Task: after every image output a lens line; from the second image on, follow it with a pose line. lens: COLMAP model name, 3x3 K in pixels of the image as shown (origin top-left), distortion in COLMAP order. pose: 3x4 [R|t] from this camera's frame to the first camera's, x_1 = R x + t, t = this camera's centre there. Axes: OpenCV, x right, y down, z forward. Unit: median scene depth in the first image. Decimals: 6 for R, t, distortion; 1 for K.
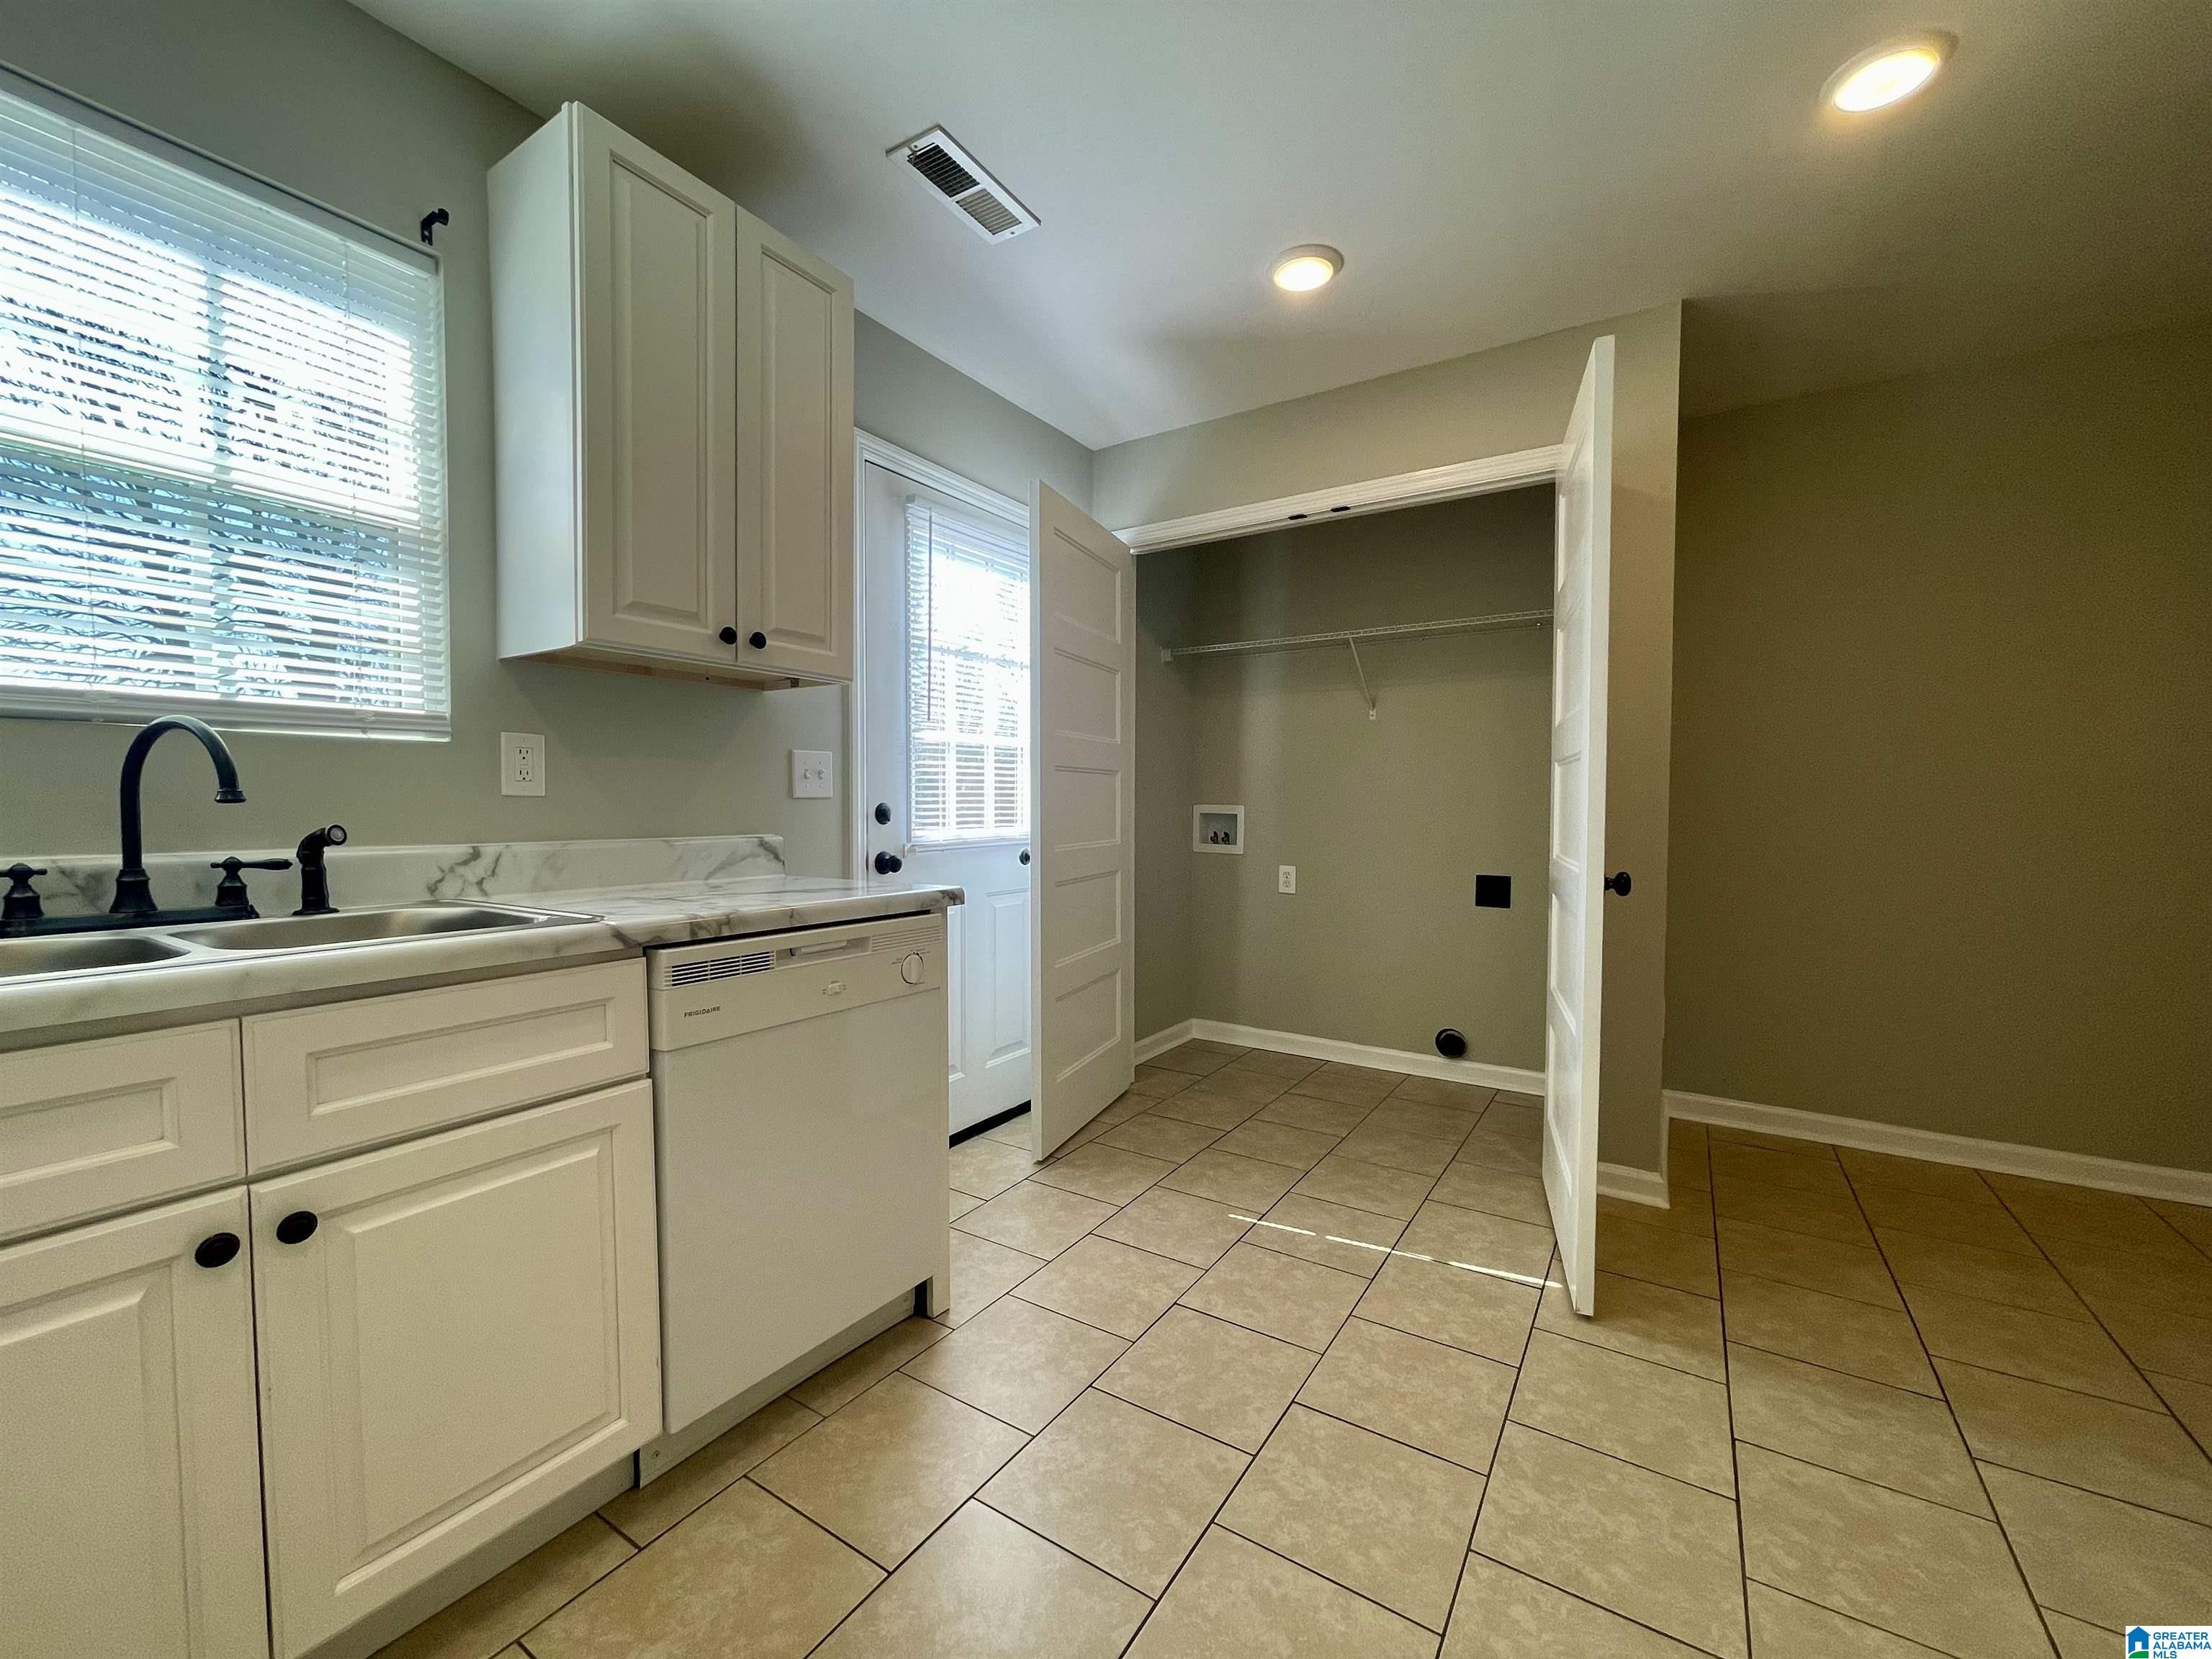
lens RADIAL K [[893.3, 0, 1096.5], [0, 893.3, 835.1], [0, 0, 1]] dist [0.000257, -0.000522]
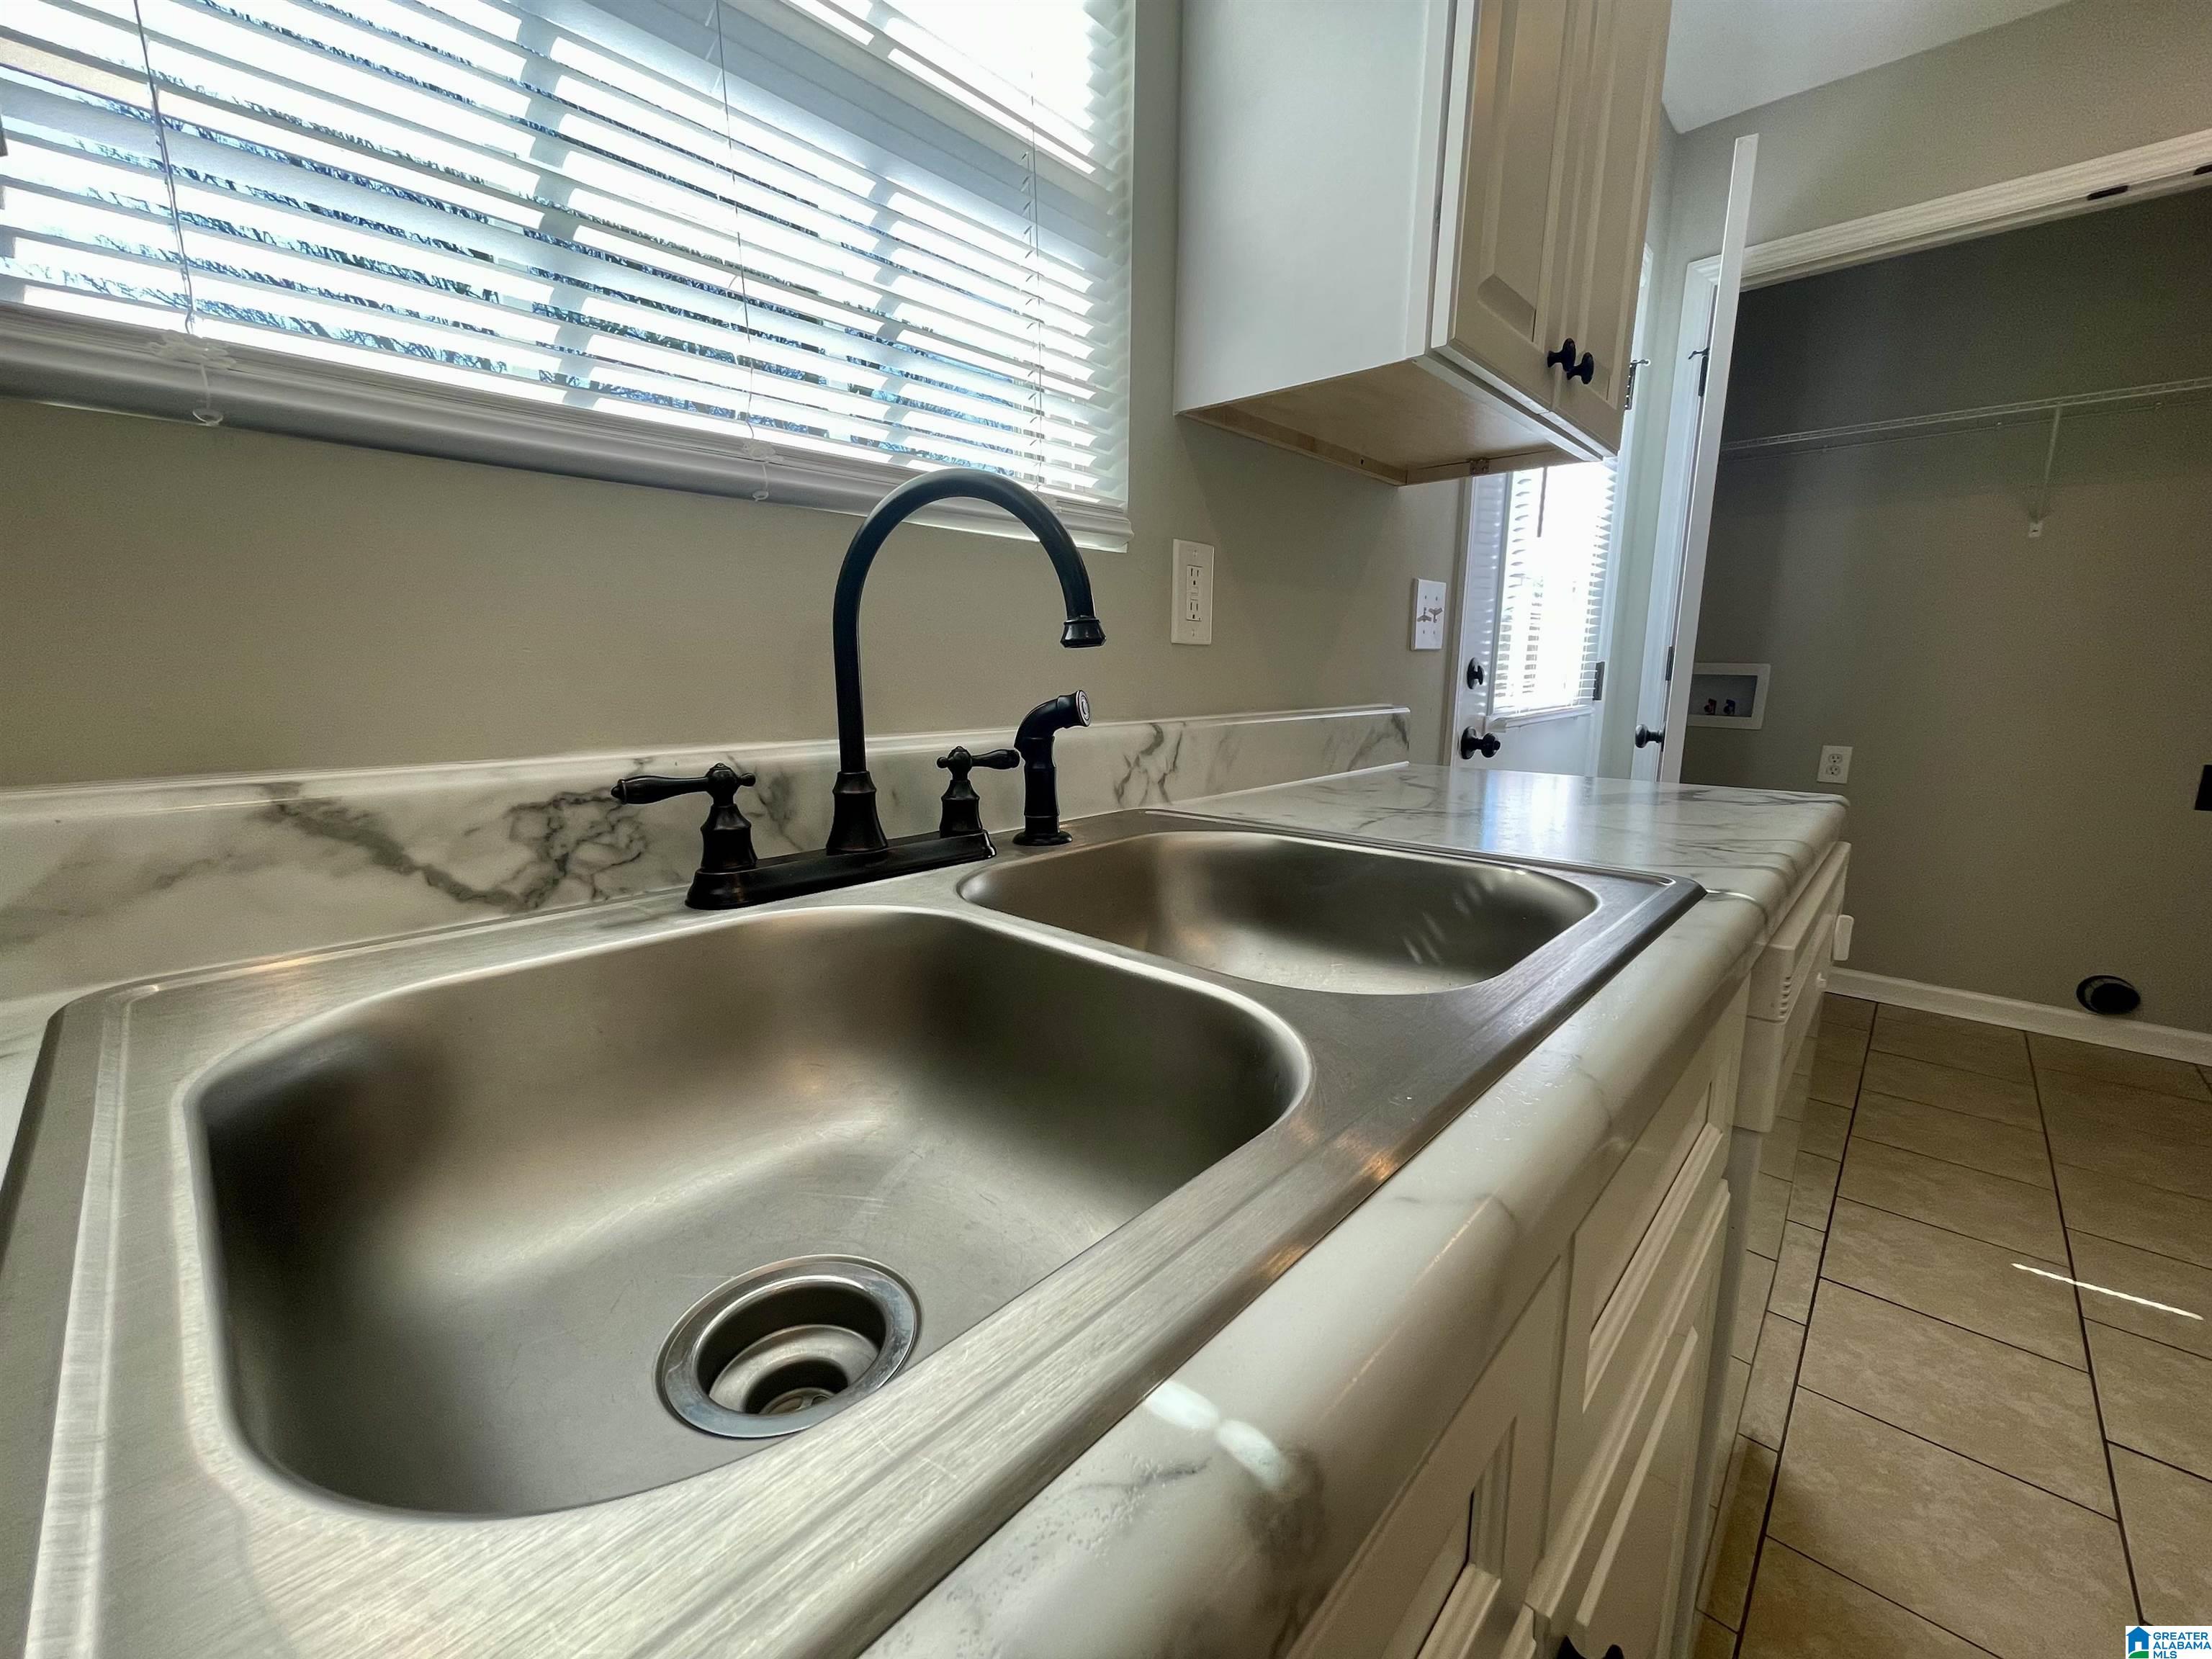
lens RADIAL K [[893.3, 0, 1093.0], [0, 893.3, 832.0], [0, 0, 1]] dist [0.000257, -0.000522]
pose [[0.986478, 0.027416, -0.161585, -0.644644], [-0.003427, 0.989145, 0.146905, -0.004326], [0.163859, -0.144365, 0.975863, 0.371980]]
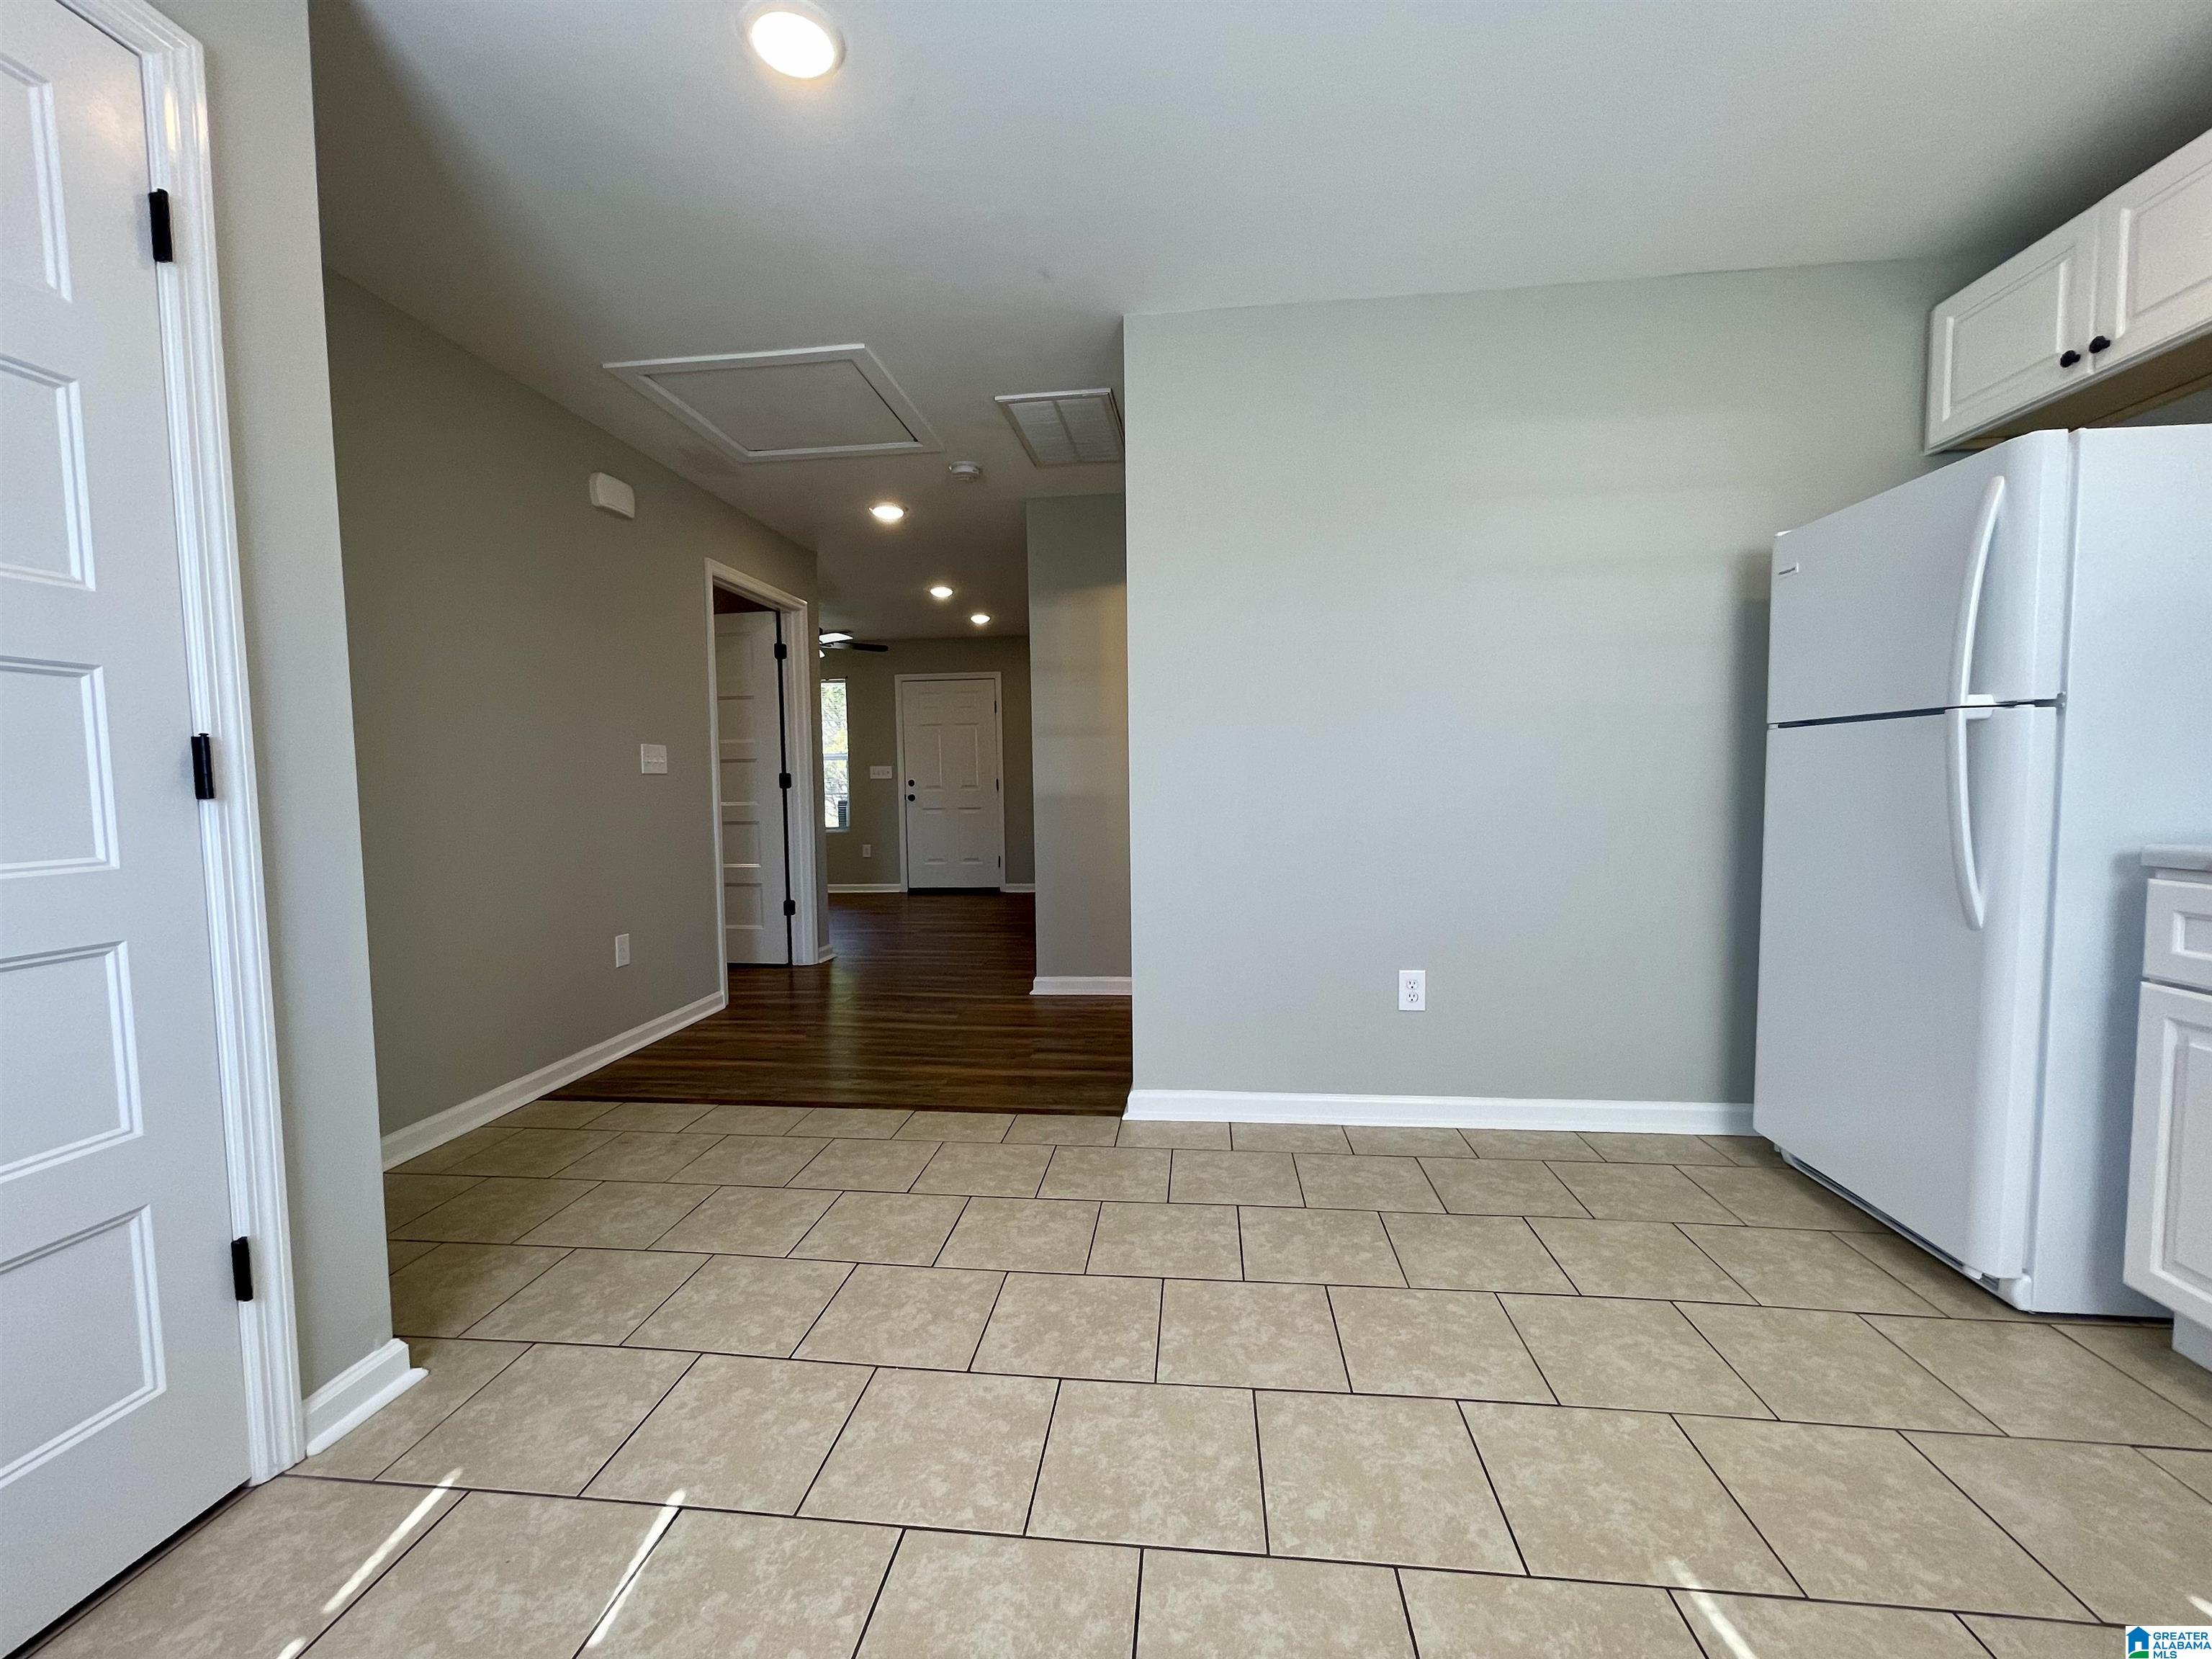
lens RADIAL K [[893.3, 0, 1097.7], [0, 893.3, 839.4], [0, 0, 1]] dist [0.000257, -0.000522]
pose [[-0.448904, -0.054553, 0.891913, -0.224493], [0.042701, 0.995685, 0.082391, -0.013674], [-0.892559, 0.075071, -0.444638, 1.197753]]
